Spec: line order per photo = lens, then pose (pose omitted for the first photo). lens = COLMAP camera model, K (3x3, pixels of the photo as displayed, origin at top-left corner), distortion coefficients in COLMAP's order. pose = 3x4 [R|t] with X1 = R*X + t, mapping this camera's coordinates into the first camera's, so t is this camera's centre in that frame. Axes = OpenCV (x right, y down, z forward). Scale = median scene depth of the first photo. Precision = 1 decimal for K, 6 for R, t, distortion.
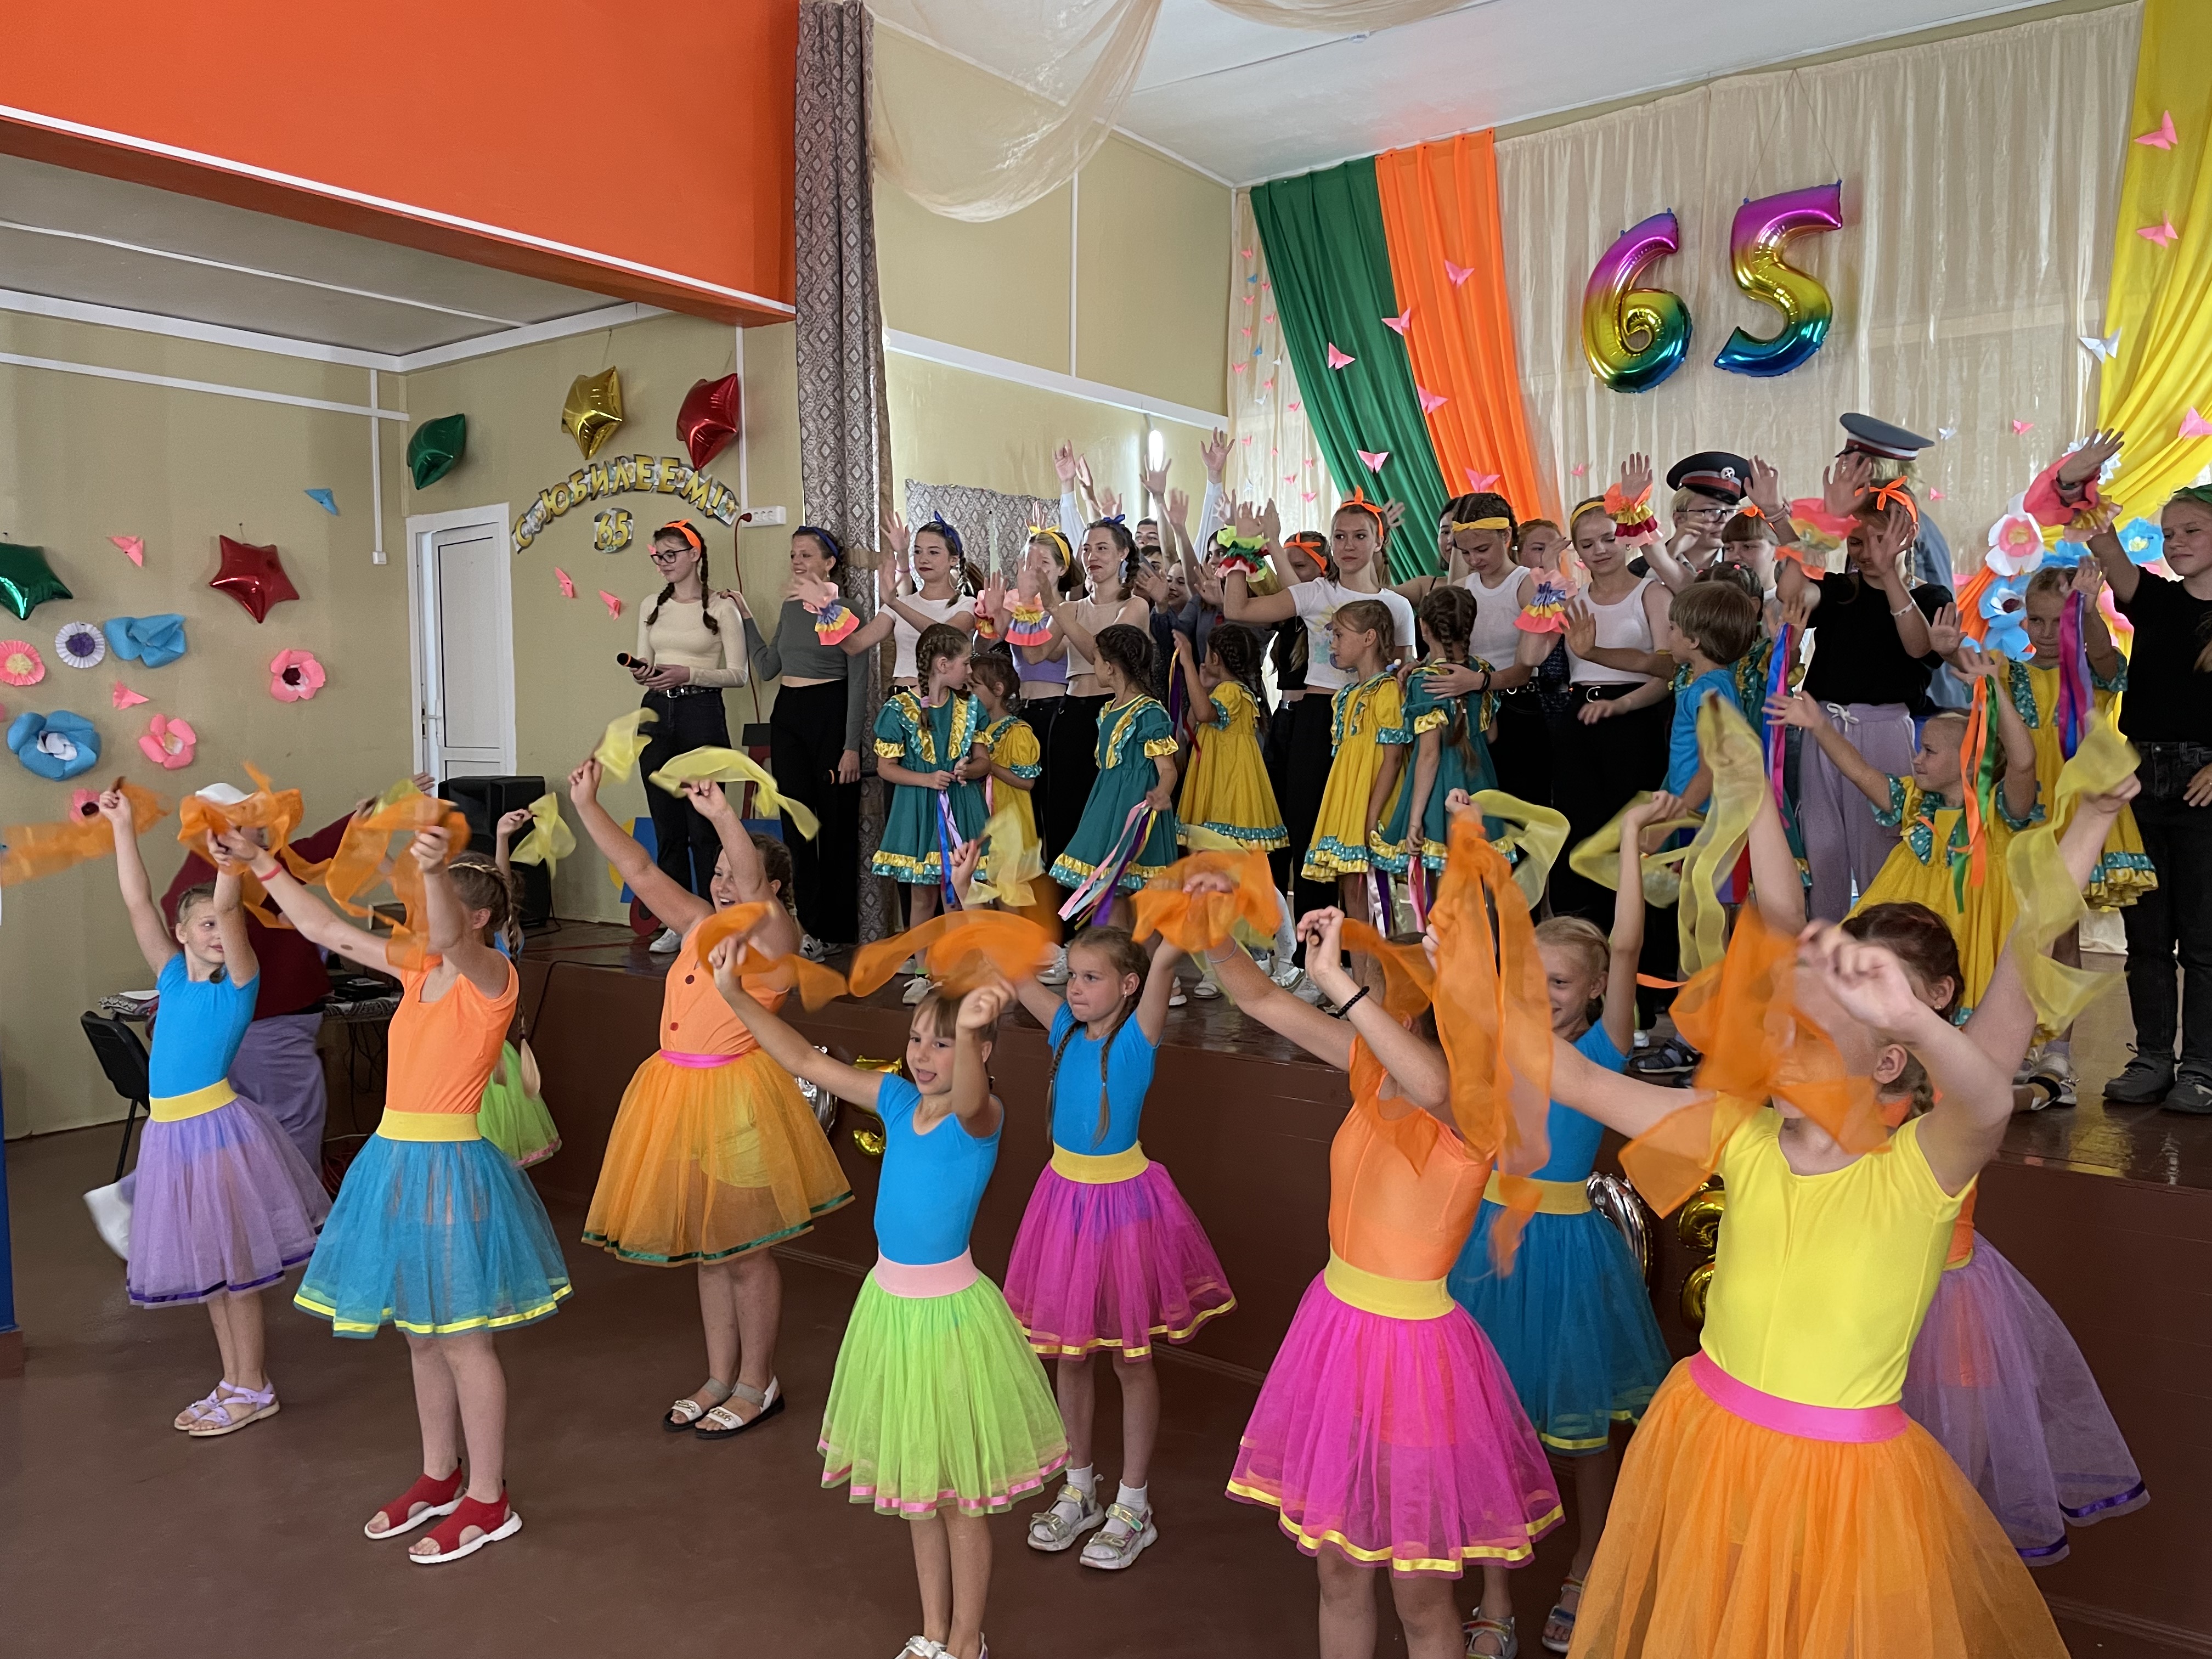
lens RADIAL K [[1680.8, 0, 1107.3], [0, 1680.8, 825.6], [0, 0, 1]] dist [0.090340, -0.106843]
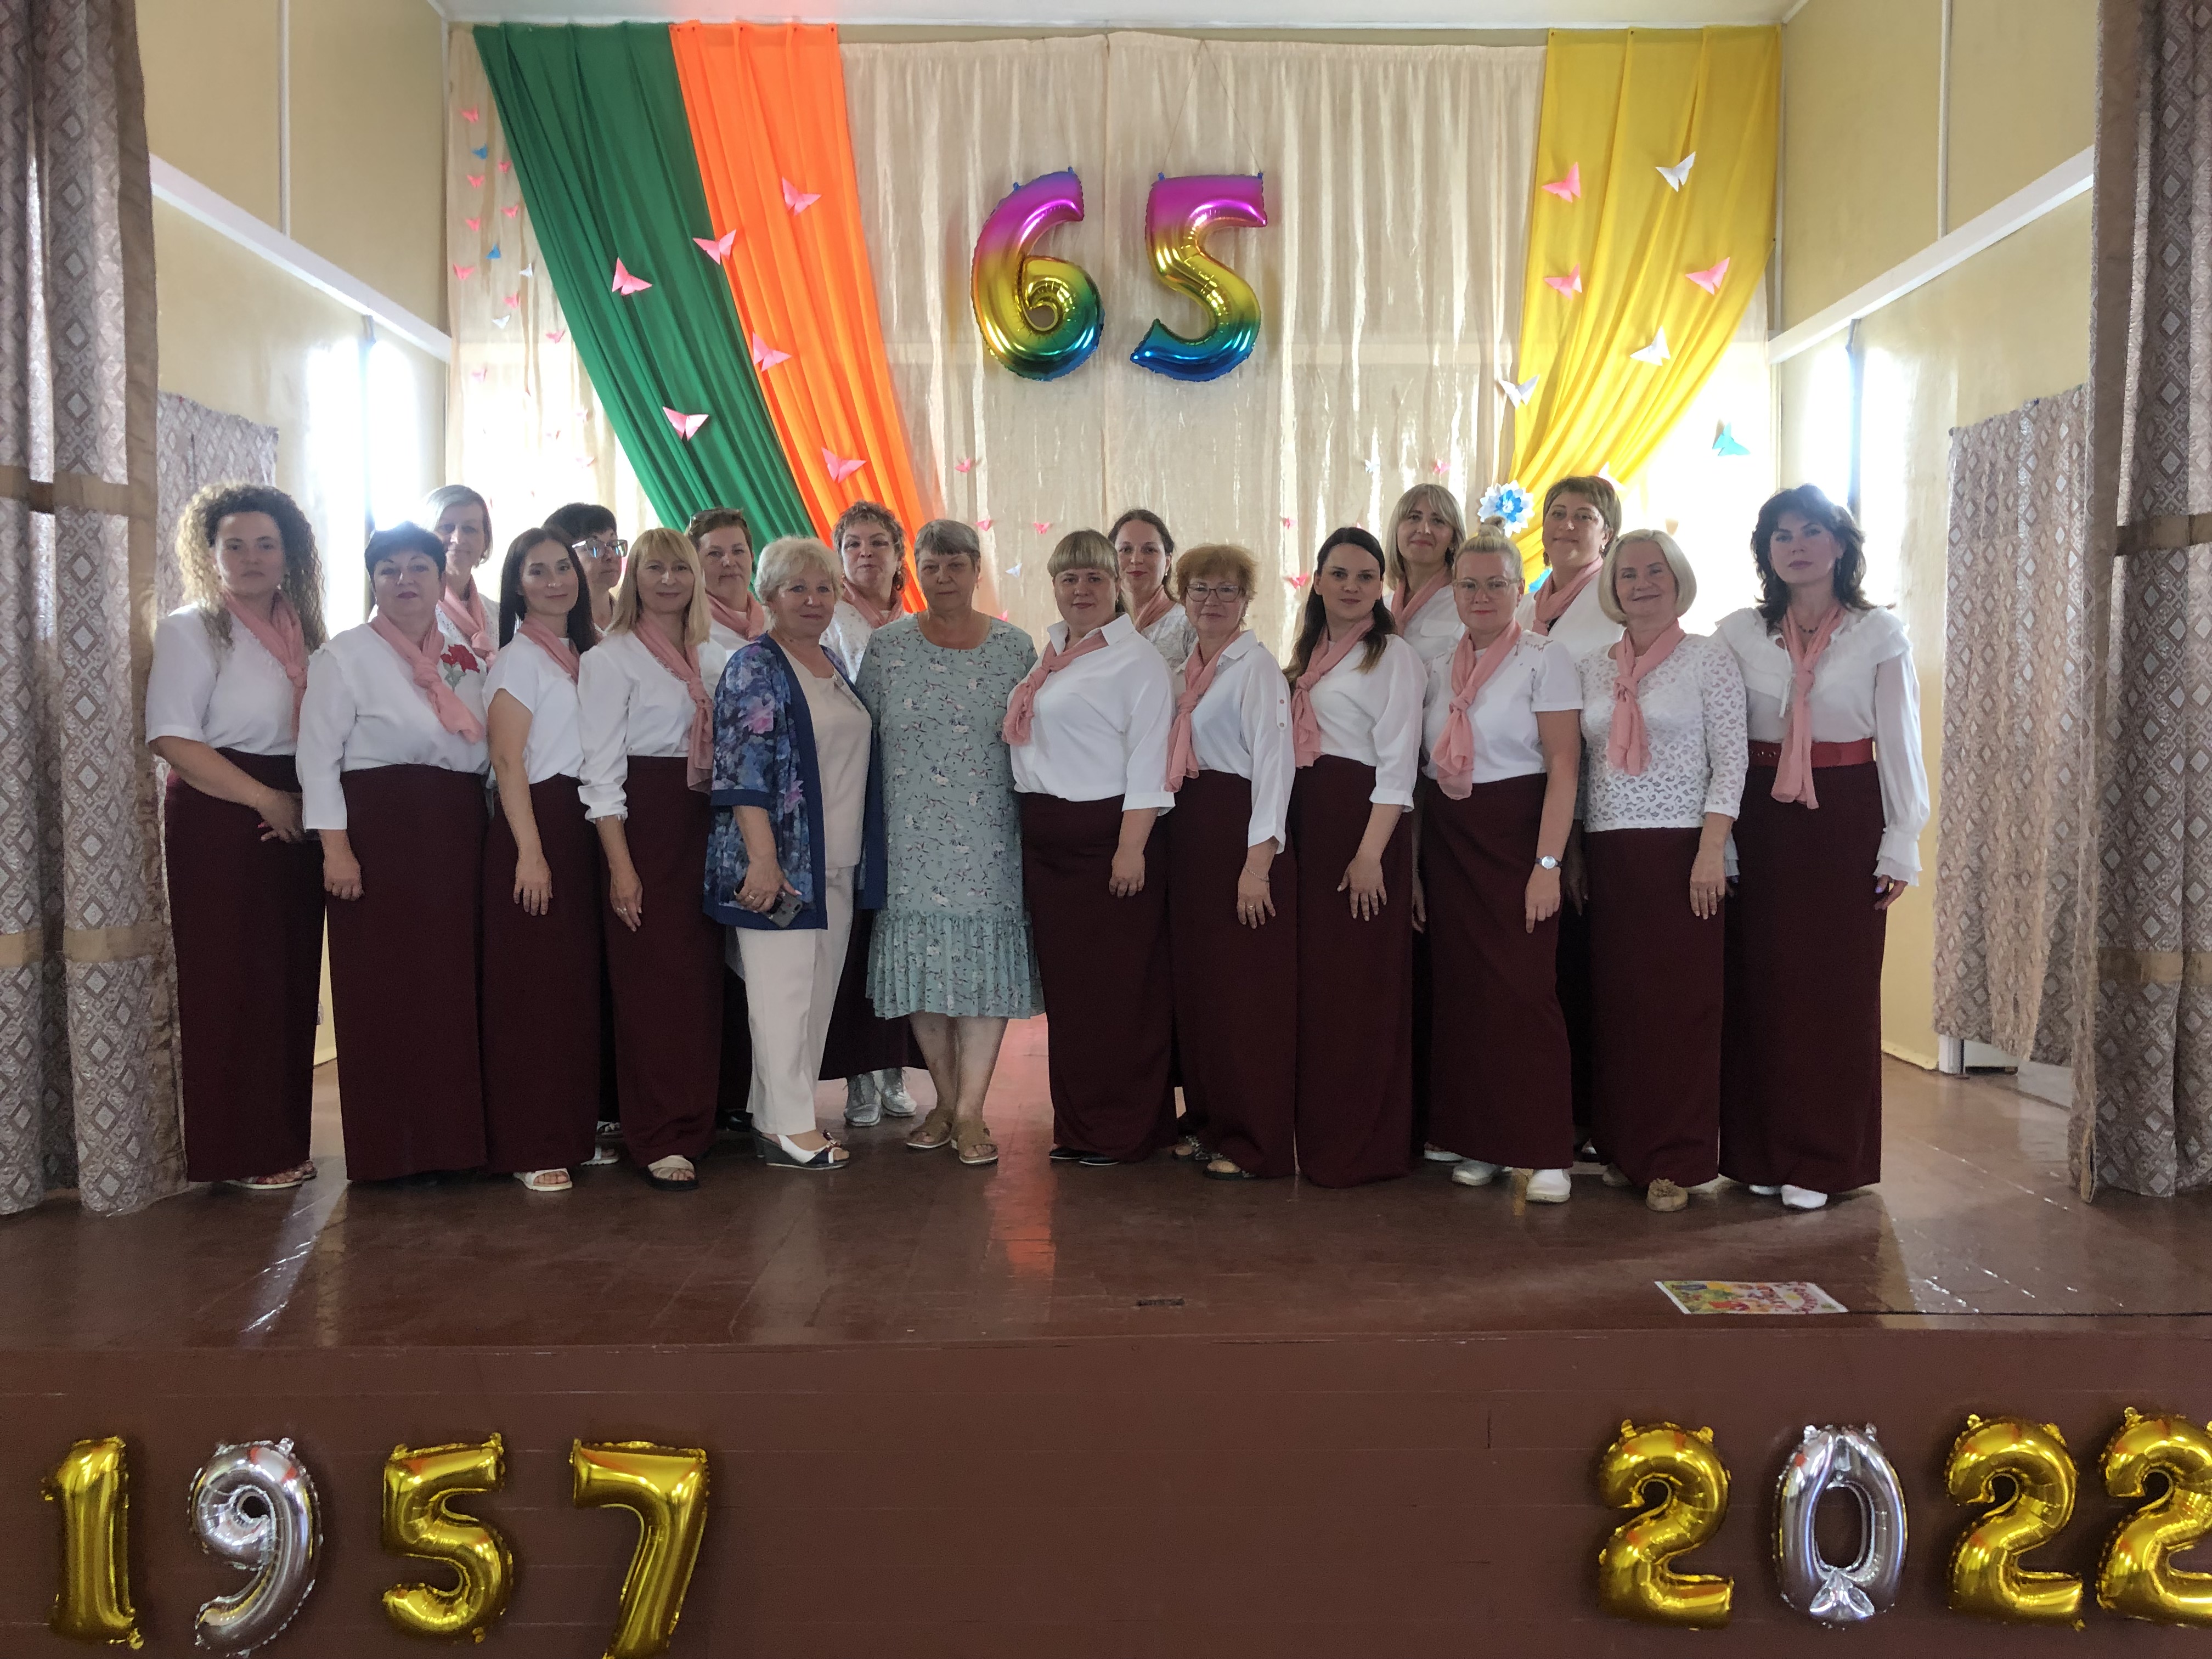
lens RADIAL K [[1835.4, 0, 1110.9], [0, 1835.4, 807.6], [0, 0, 1]] dist [0.017139, -0.021761]
pose [[0.792493, -0.018600, 0.609598, -0.219736], [0.035581, 0.999242, -0.015767, -0.030797], [-0.608843, 0.034185, 0.792554, 0.283363]]
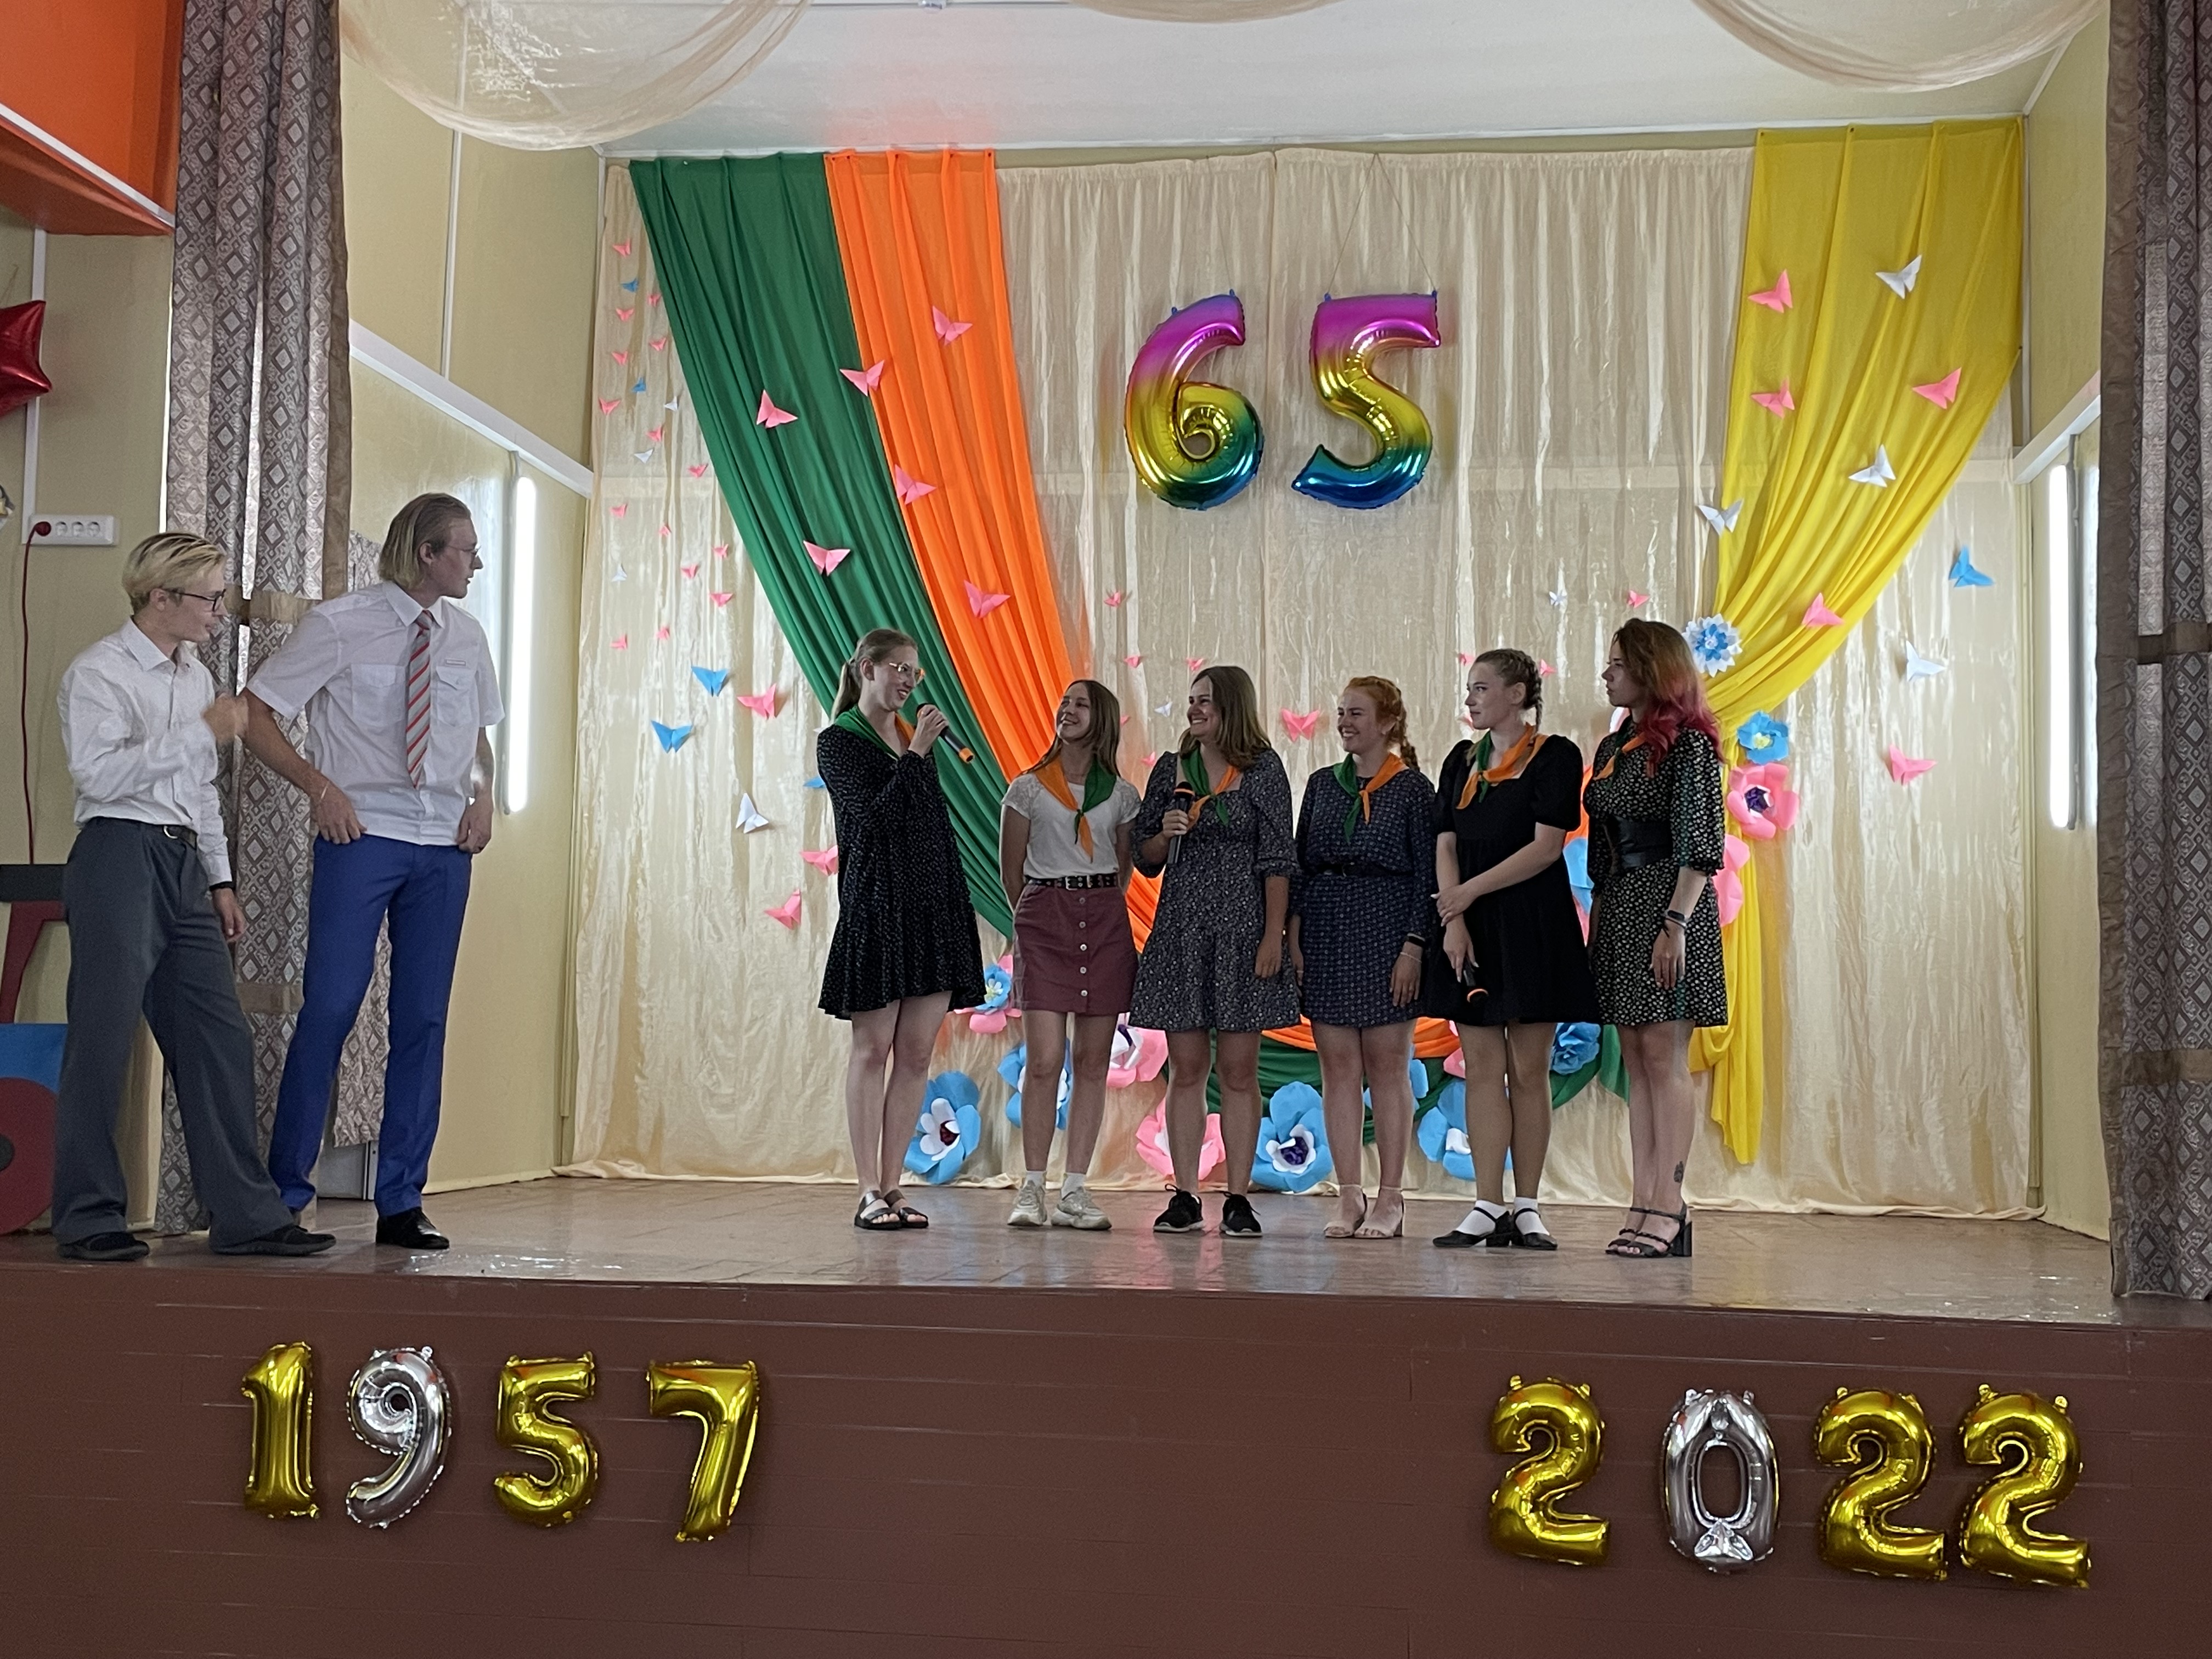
lens RADIAL K [[2658.8, 0, 1092.3], [0, 2658.8, 787.2], [0, 0, 1]] dist [0.094453, 0.000000]
pose [[0.872186, 0.065497, 0.484769, -0.323874], [0.007275, 0.989149, -0.146733, 0.052132], [-0.489119, 0.131505, 0.862246, -0.013426]]
